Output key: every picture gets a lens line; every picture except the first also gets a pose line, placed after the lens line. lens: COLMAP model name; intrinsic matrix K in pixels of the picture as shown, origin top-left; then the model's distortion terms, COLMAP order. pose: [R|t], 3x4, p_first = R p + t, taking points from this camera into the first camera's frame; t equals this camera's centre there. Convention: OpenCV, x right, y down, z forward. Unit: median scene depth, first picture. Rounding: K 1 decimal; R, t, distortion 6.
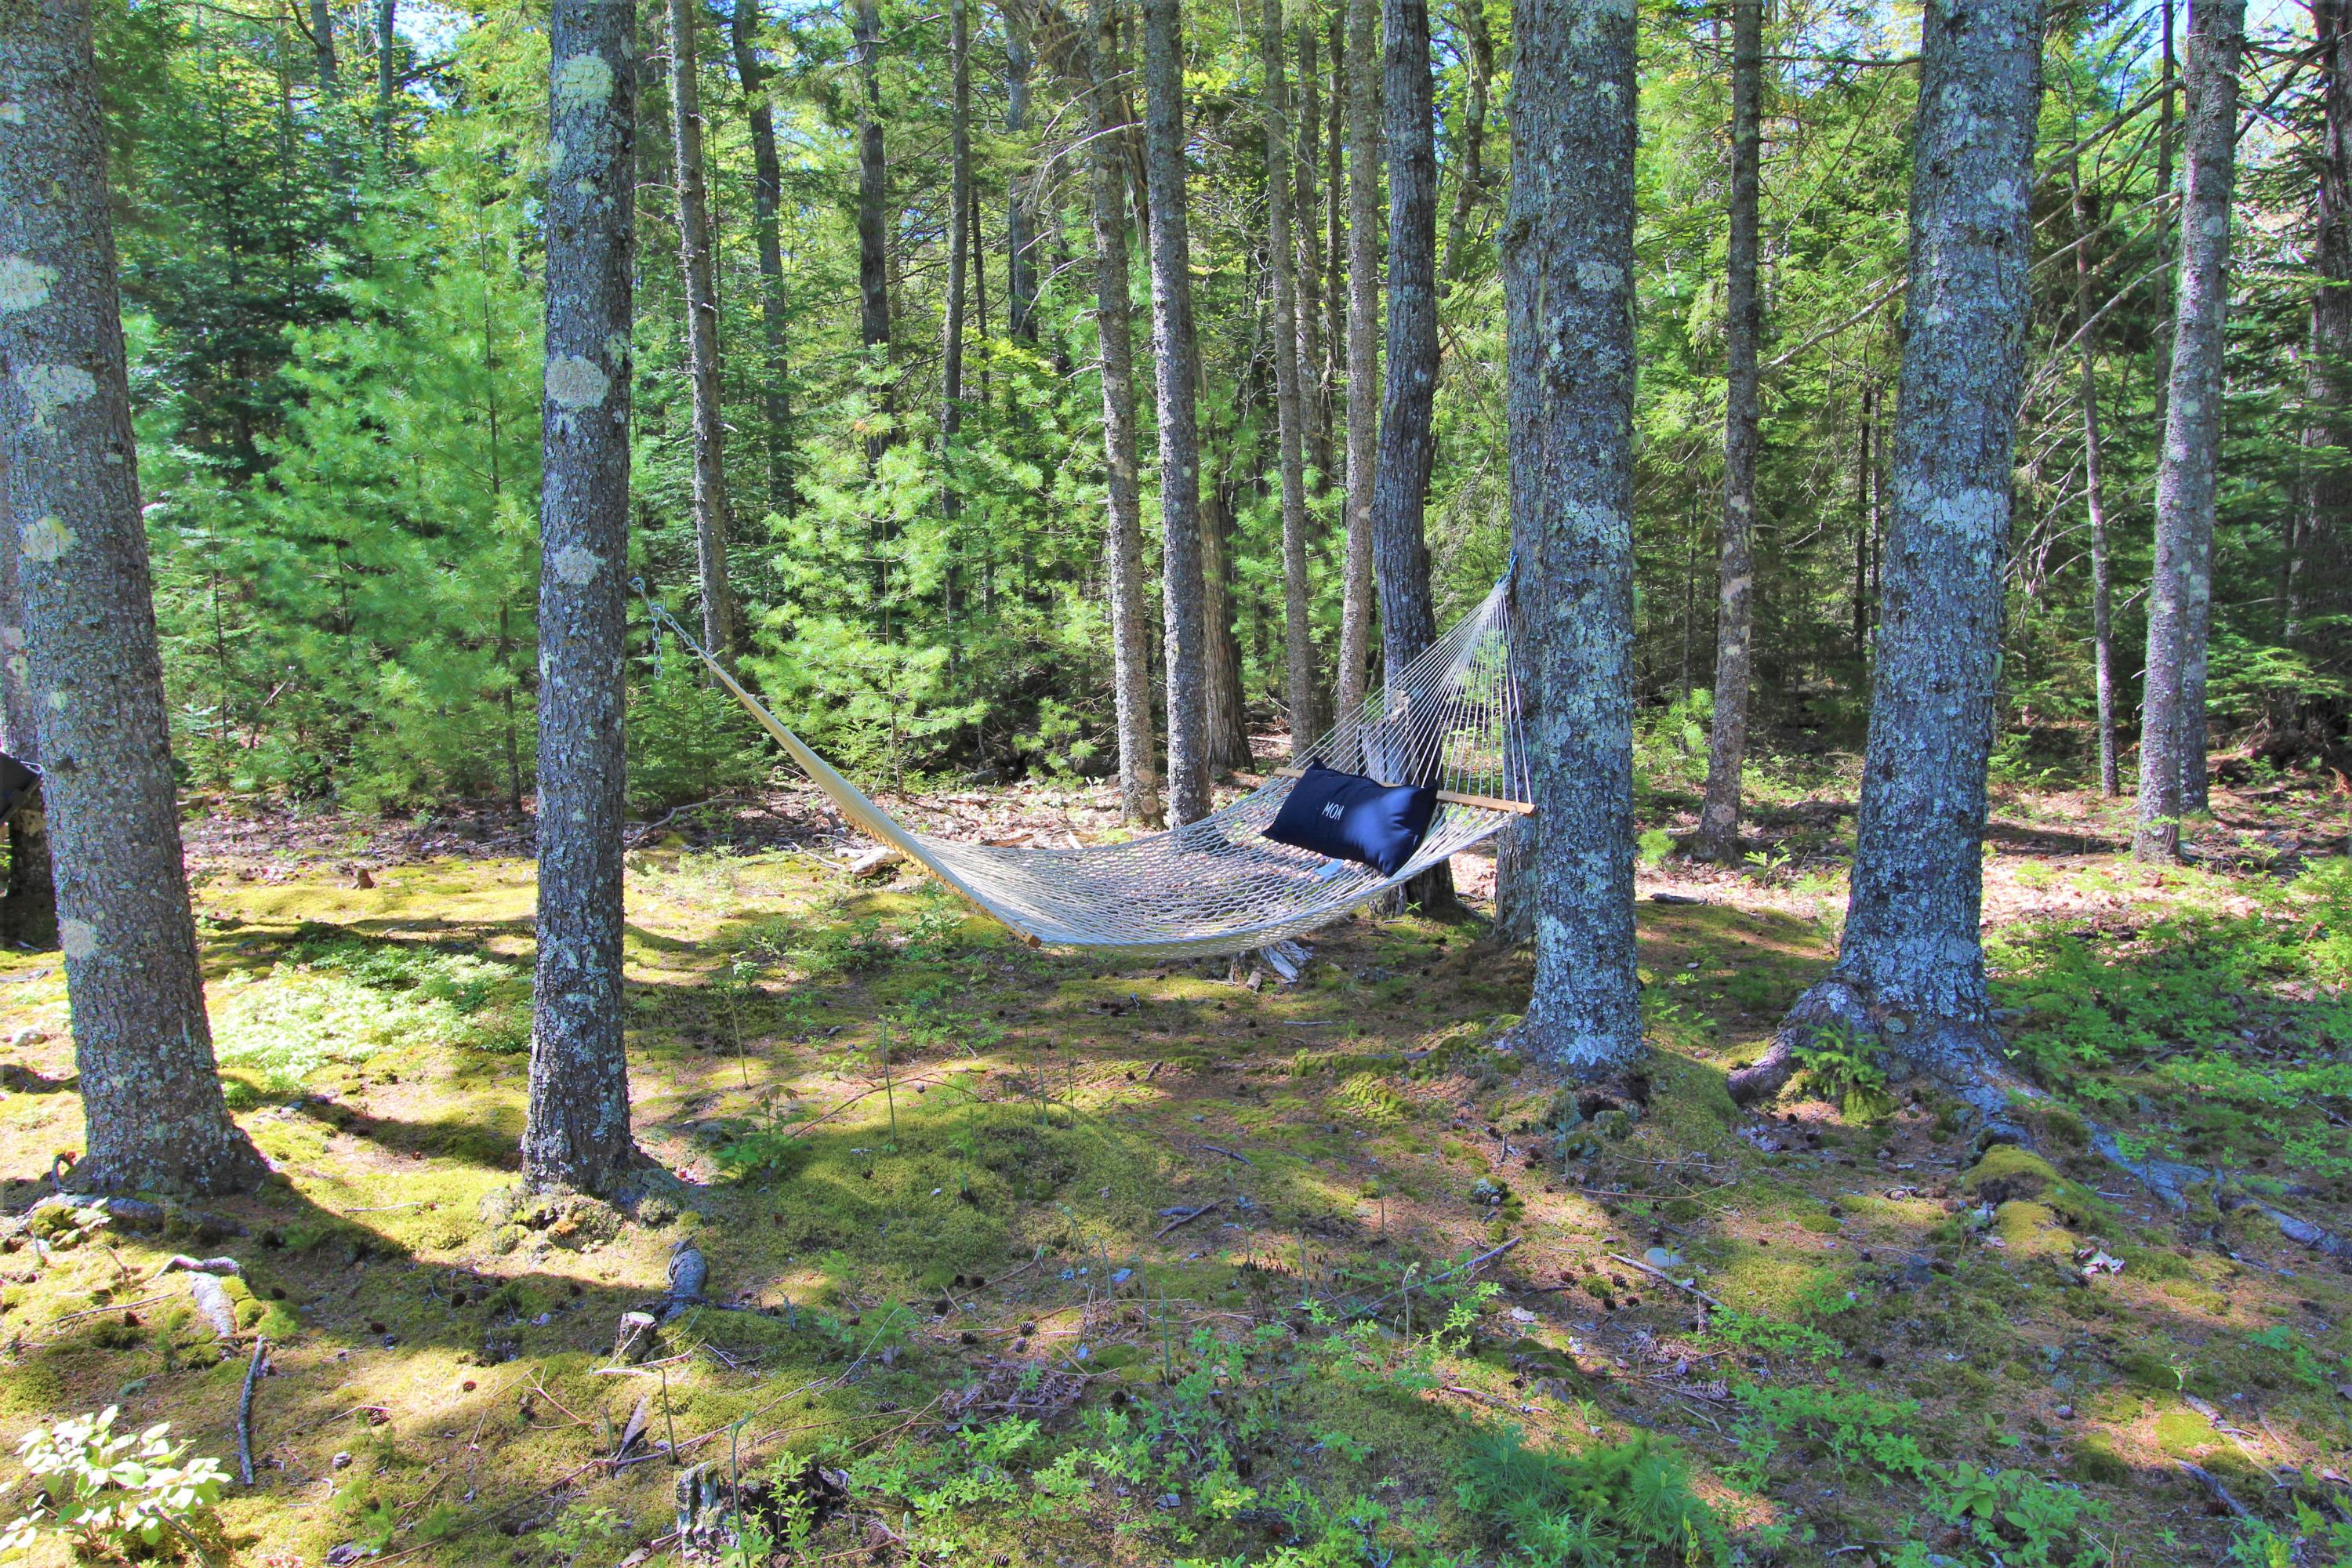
lens RADIAL K [[1660.0, 0, 1176.0], [0, 1660.0, 784.0], [0, 0, 1]] dist [-0.022534, -0.000831]
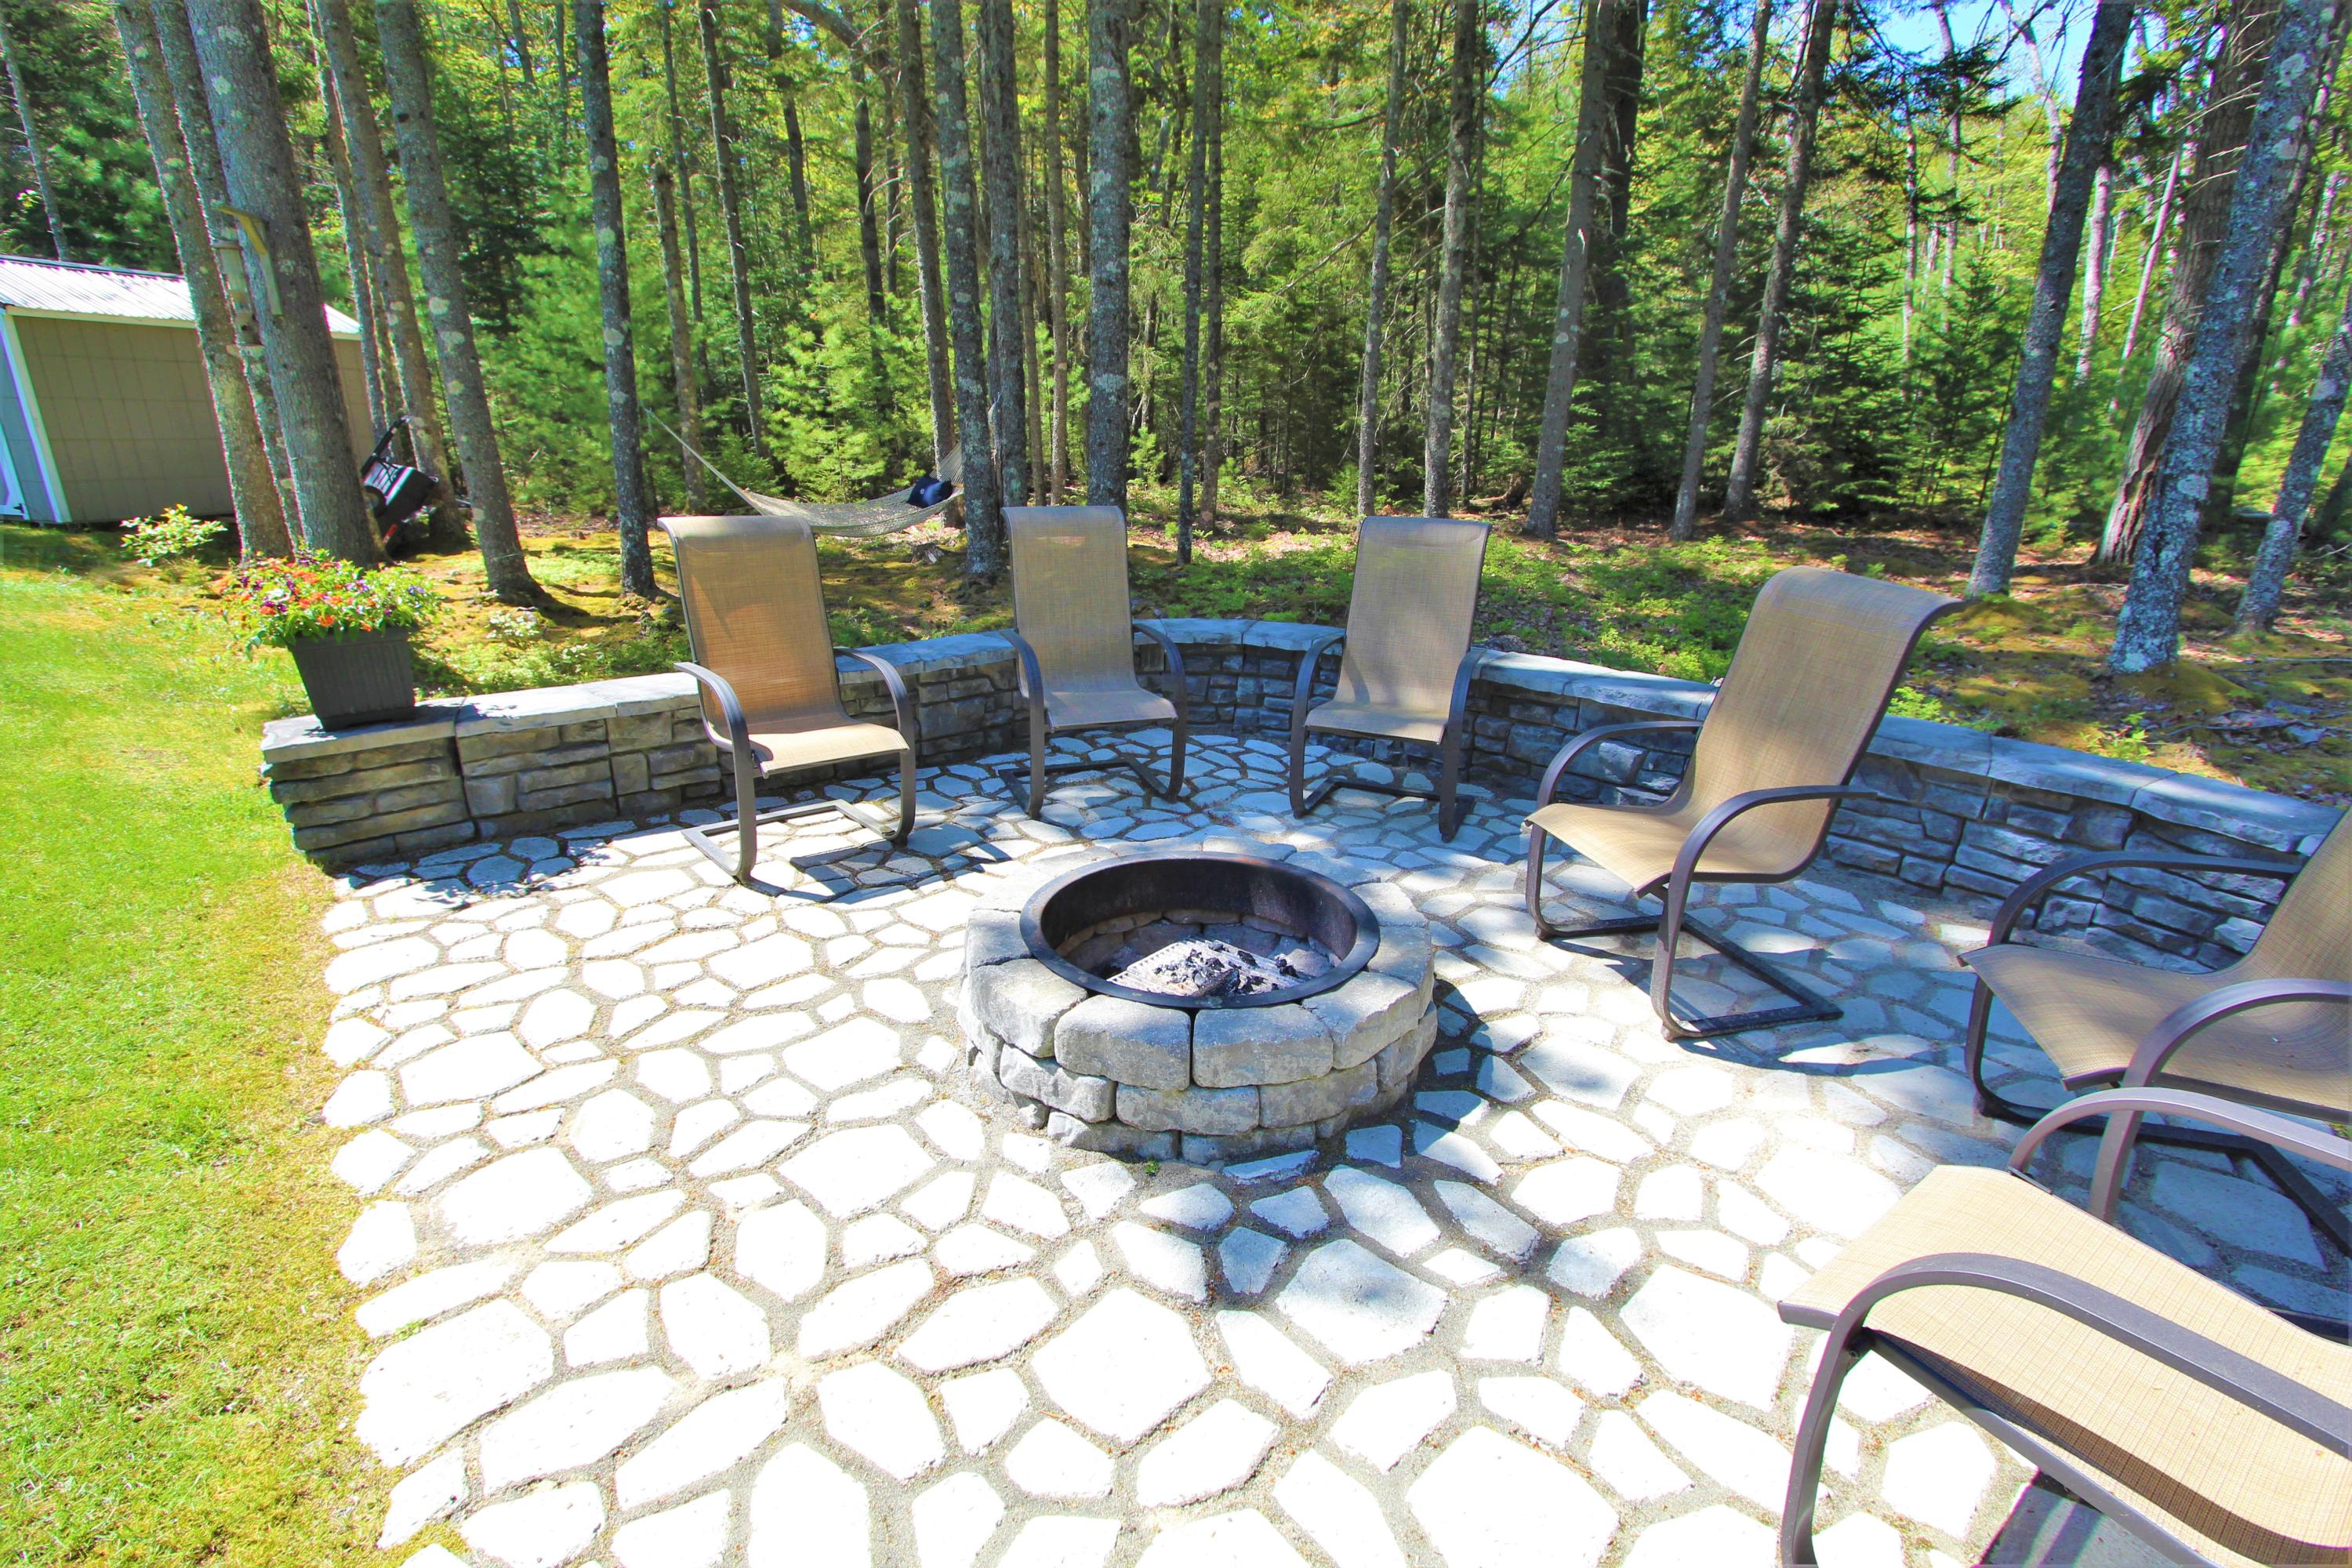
lens RADIAL K [[1085.1, 0, 1170.8], [0, 1085.1, 789.4], [0, 0, 1]] dist [-0.023232, 0.004827]
pose [[0.999832, 0.008288, 0.016337, 0.225355], [-0.011772, 0.973979, 0.226330, 0.040242], [-0.014036, -0.226485, 0.973914, -0.403943]]
